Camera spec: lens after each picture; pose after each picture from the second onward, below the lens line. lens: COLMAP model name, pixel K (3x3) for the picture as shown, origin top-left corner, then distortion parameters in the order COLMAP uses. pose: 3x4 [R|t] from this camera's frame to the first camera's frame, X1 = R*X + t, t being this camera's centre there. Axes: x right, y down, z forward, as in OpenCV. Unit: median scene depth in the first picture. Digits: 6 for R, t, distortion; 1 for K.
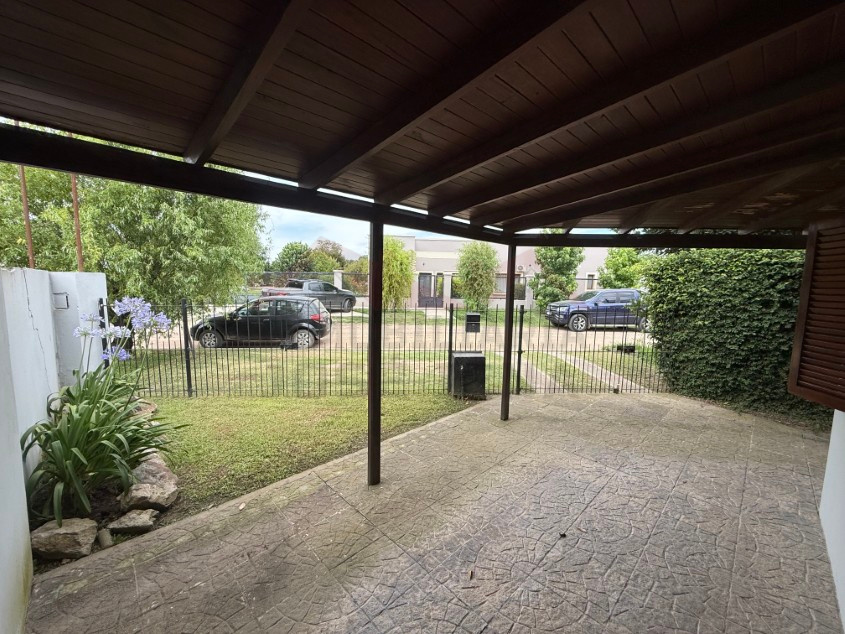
lens RADIAL K [[341.2, 0, 421.5], [0, 341.2, 317.4], [0, 0, 1]] dist [0.005806, 0.000514]
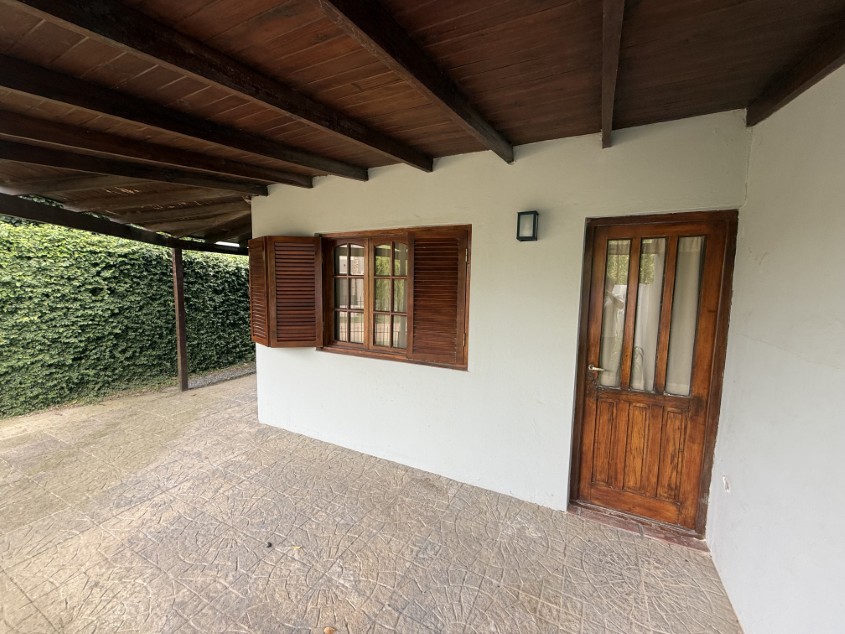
lens RADIAL K [[341.2, 0, 421.6], [0, 341.2, 316.1], [0, 0, 1]] dist [0.005806, 0.000514]
pose [[-0.330131, -0.118557, 0.936460, -0.264751], [0.075595, 0.985574, 0.151424, -0.047035], [-0.940903, 0.120781, -0.316407, 0.412304]]
